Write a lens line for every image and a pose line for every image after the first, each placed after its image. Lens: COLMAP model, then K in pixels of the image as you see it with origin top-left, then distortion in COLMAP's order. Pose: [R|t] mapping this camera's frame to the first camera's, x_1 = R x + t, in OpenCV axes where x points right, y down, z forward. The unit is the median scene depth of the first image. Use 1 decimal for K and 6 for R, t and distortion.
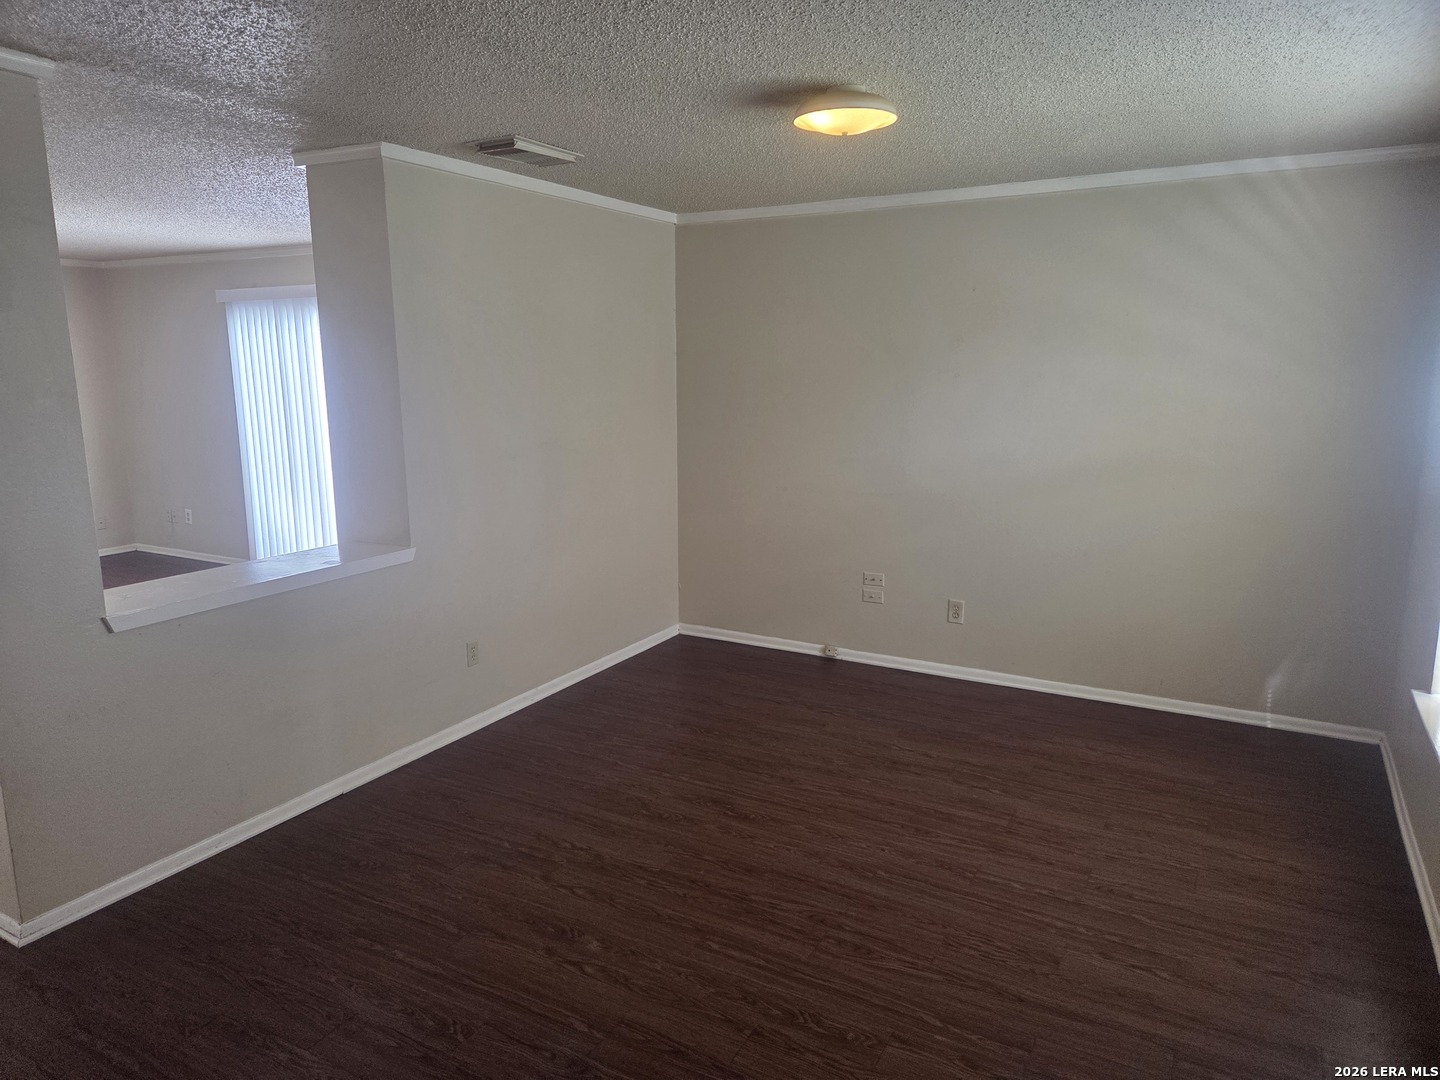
lens RADIAL K [[953.1, 0, 708.7], [0, 953.1, 543.4], [0, 0, 1]] dist [0.079070, -0.066222]
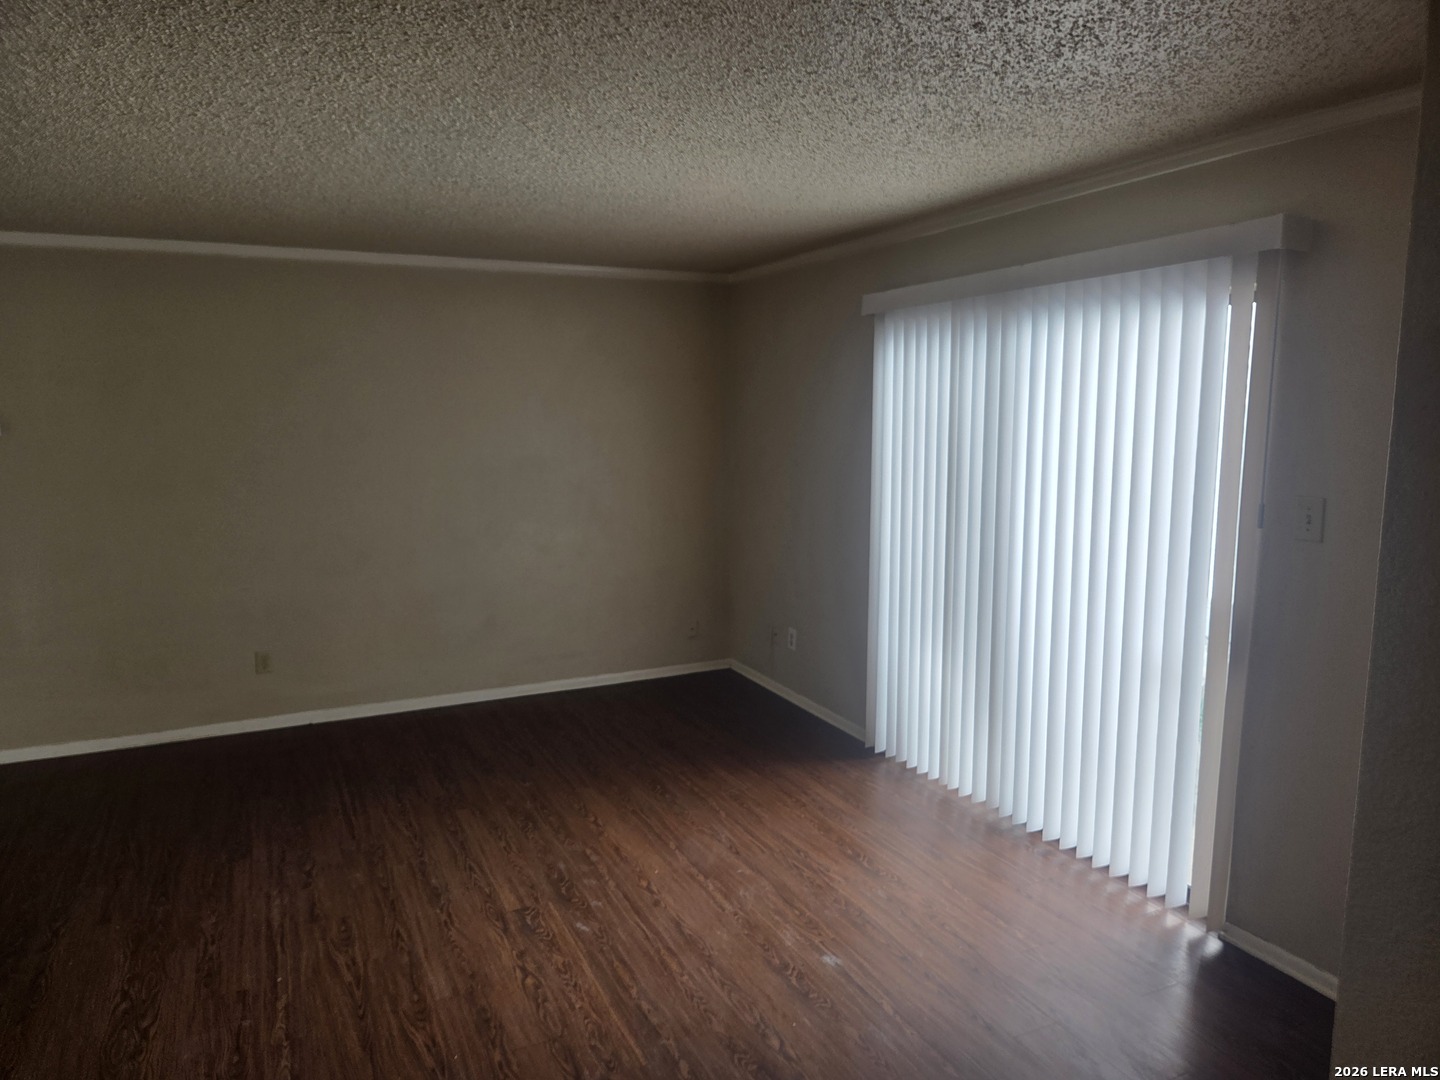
lens RADIAL K [[983.5, 0, 720.0], [0, 983.5, 540.0], [0, 0, 1]] dist [0.039161, -0.040493]
pose [[0.817437, 0.081904, -0.570165, -0.493214], [-0.110229, 0.993789, -0.015276, -0.203367], [0.565373, 0.075336, 0.821388, 1.032748]]
